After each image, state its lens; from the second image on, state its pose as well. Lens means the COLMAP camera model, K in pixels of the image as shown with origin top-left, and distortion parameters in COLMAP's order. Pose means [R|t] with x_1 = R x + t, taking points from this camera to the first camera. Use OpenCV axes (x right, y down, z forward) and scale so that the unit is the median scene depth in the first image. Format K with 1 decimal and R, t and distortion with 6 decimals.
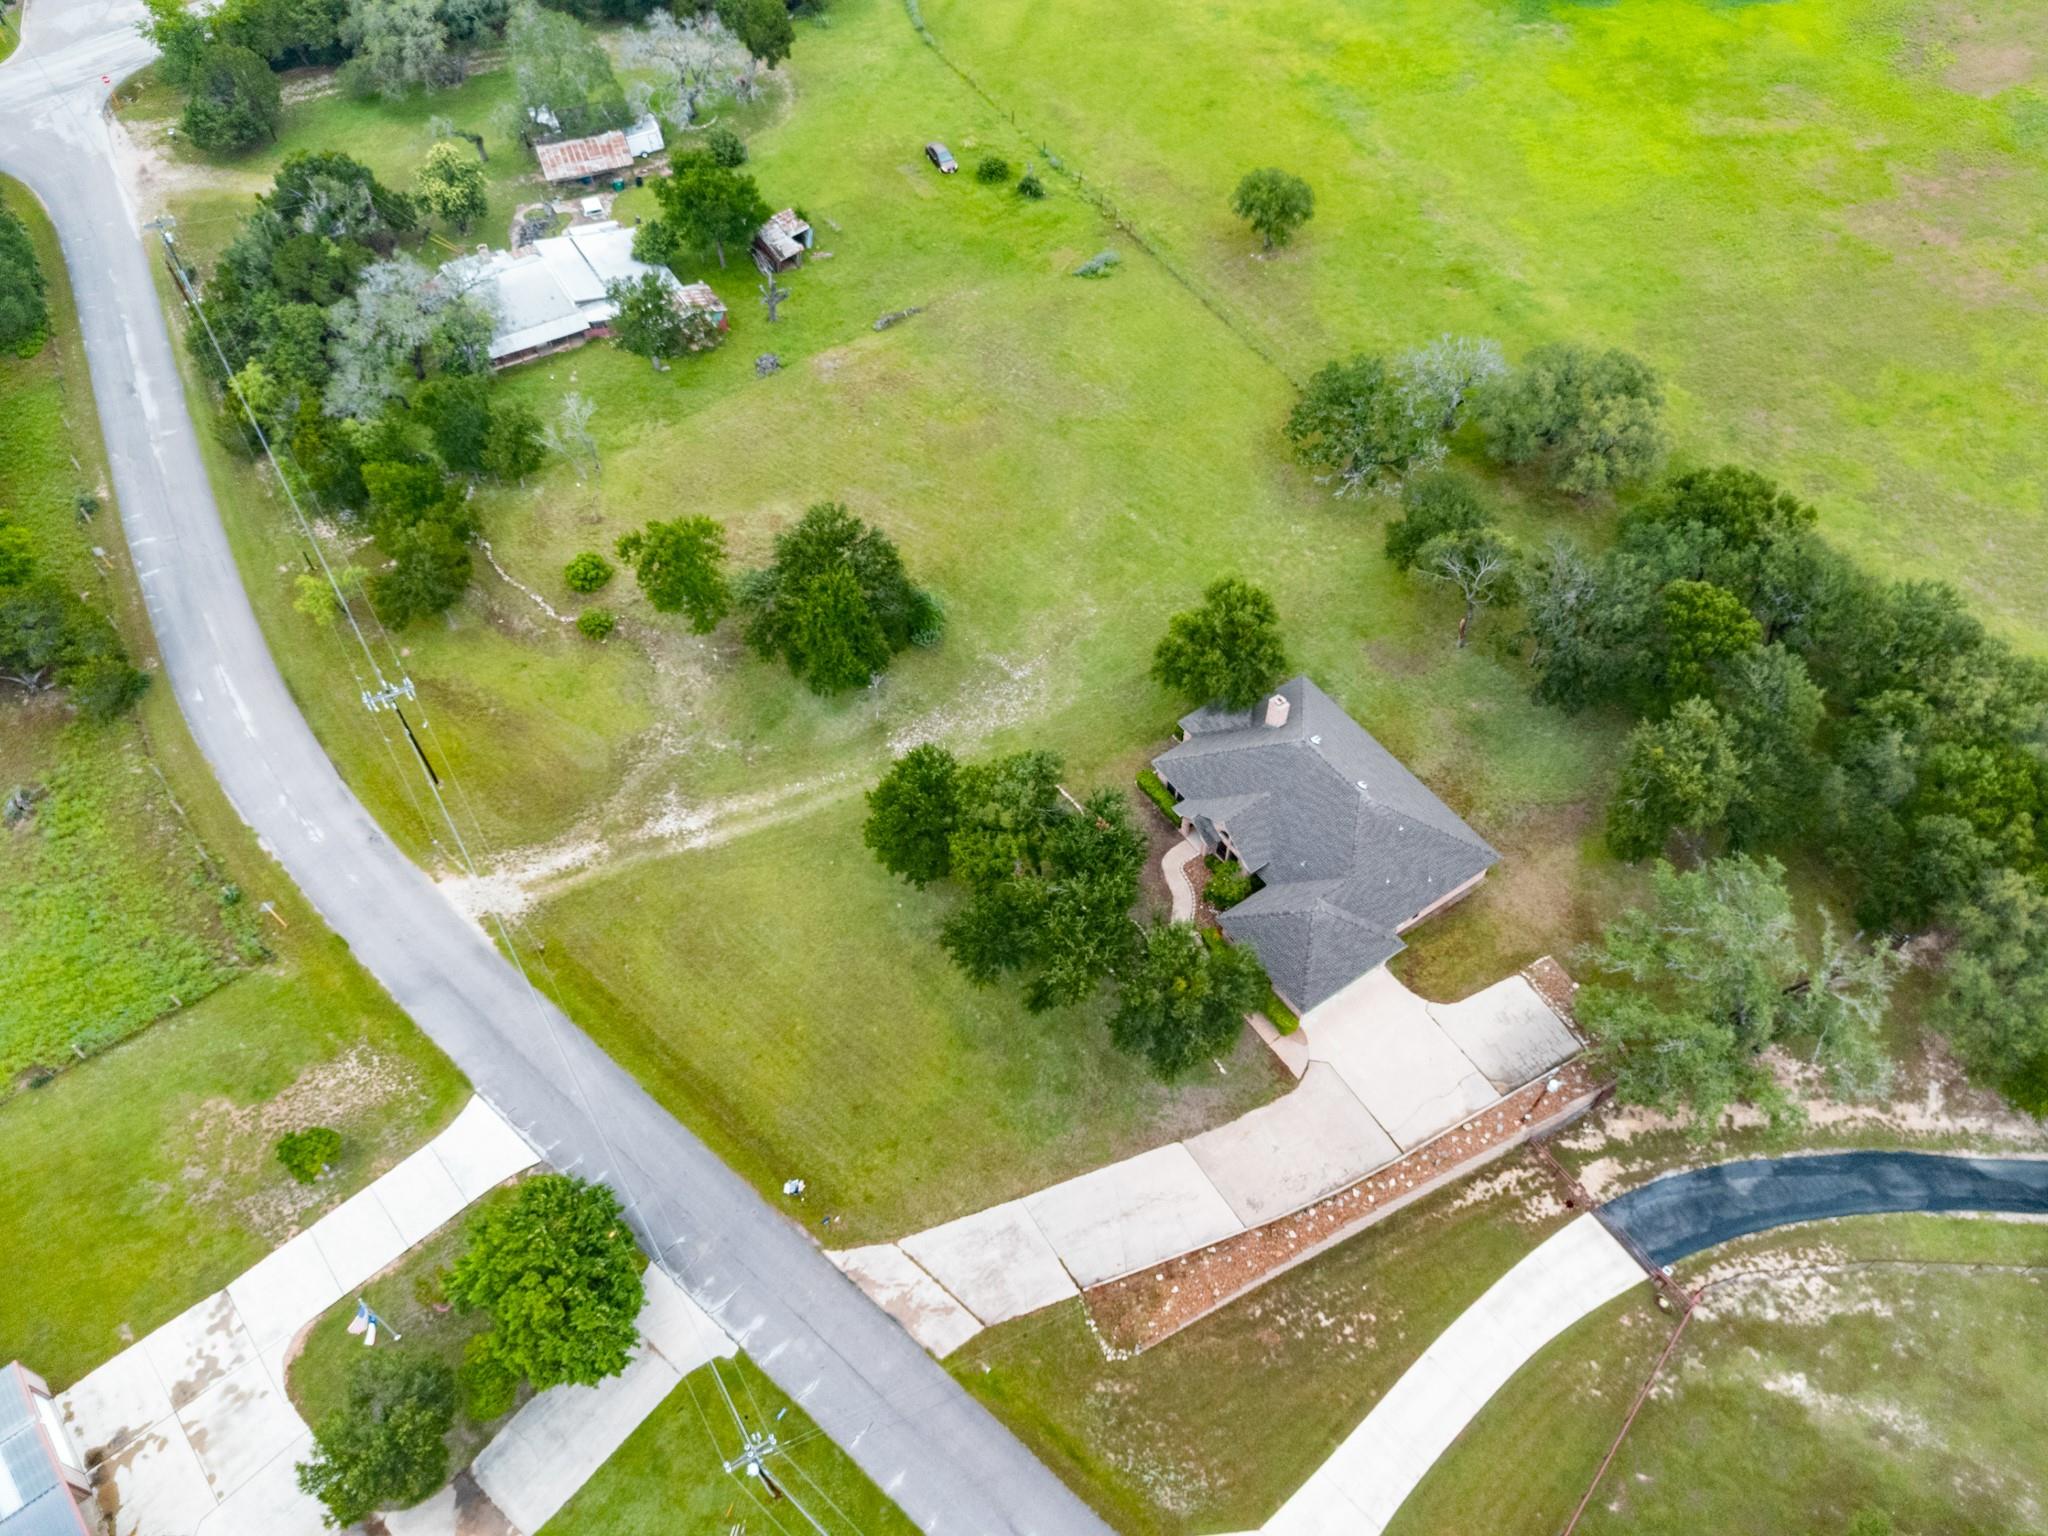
lens RADIAL K [[1507.0, 0, 1024.0], [0, 1507.0, 768.0], [0, 0, 1]] dist [0.067480, -0.063013]
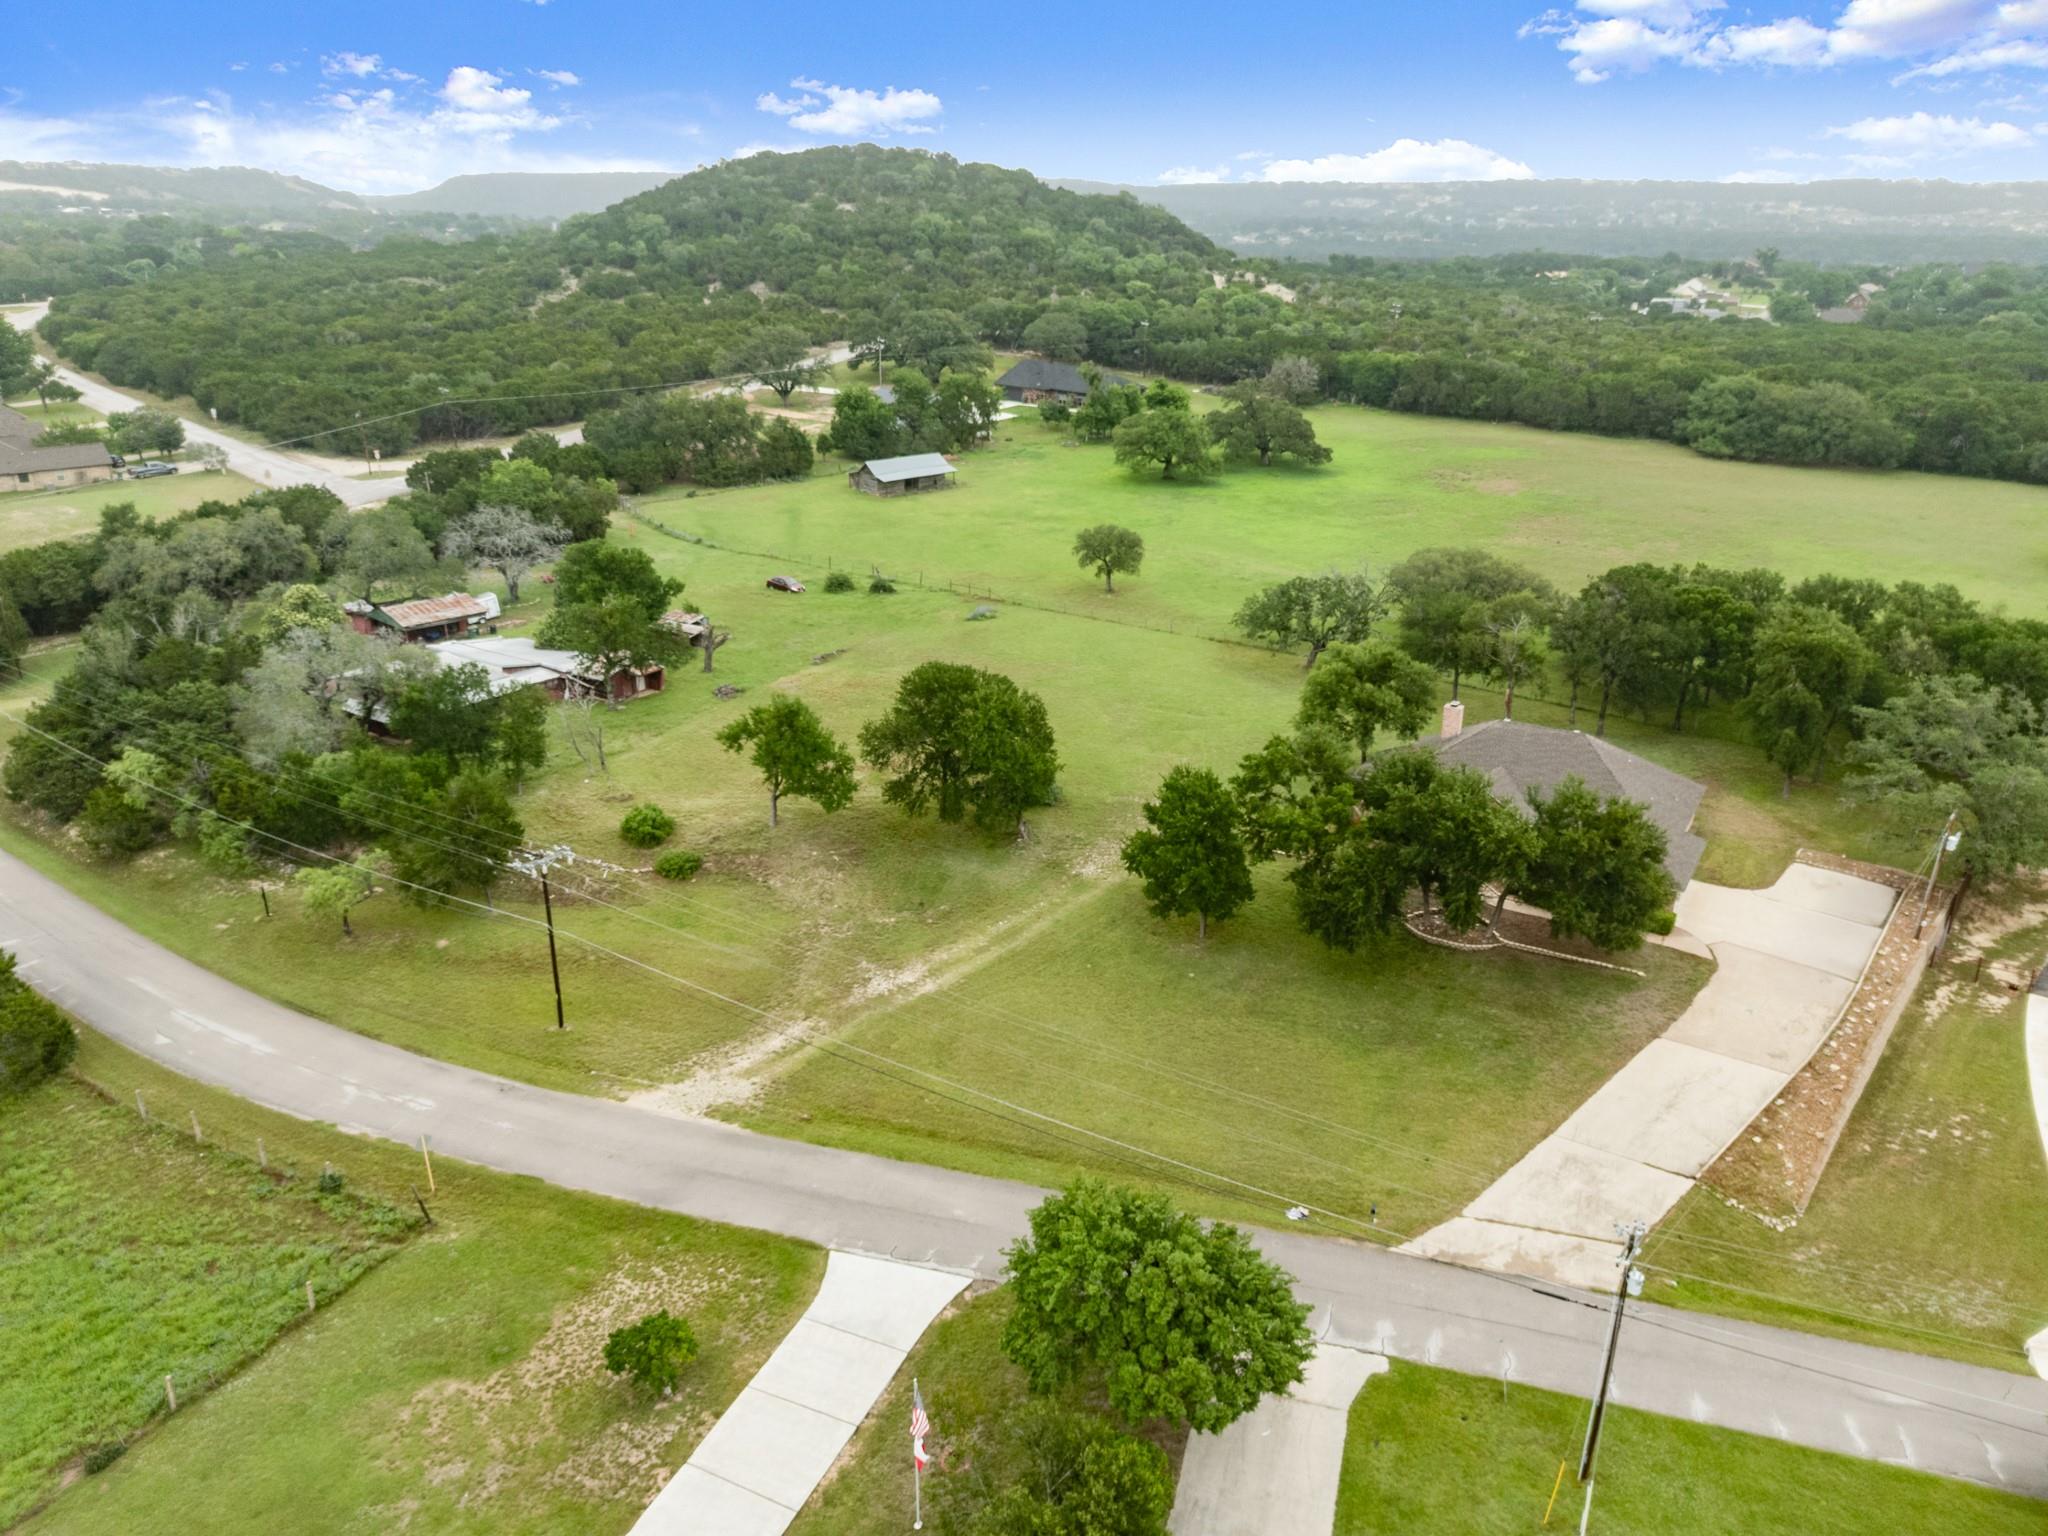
lens RADIAL K [[1507.0, 0, 1024.0], [0, 1507.0, 768.0], [0, 0, 1]] dist [0.067480, -0.063013]
pose [[0.910658, -0.145892, 0.386545, -0.507273], [0.326938, 0.826486, -0.458293, 0.372953], [-0.252612, 0.543725, 0.800344, 0.284662]]
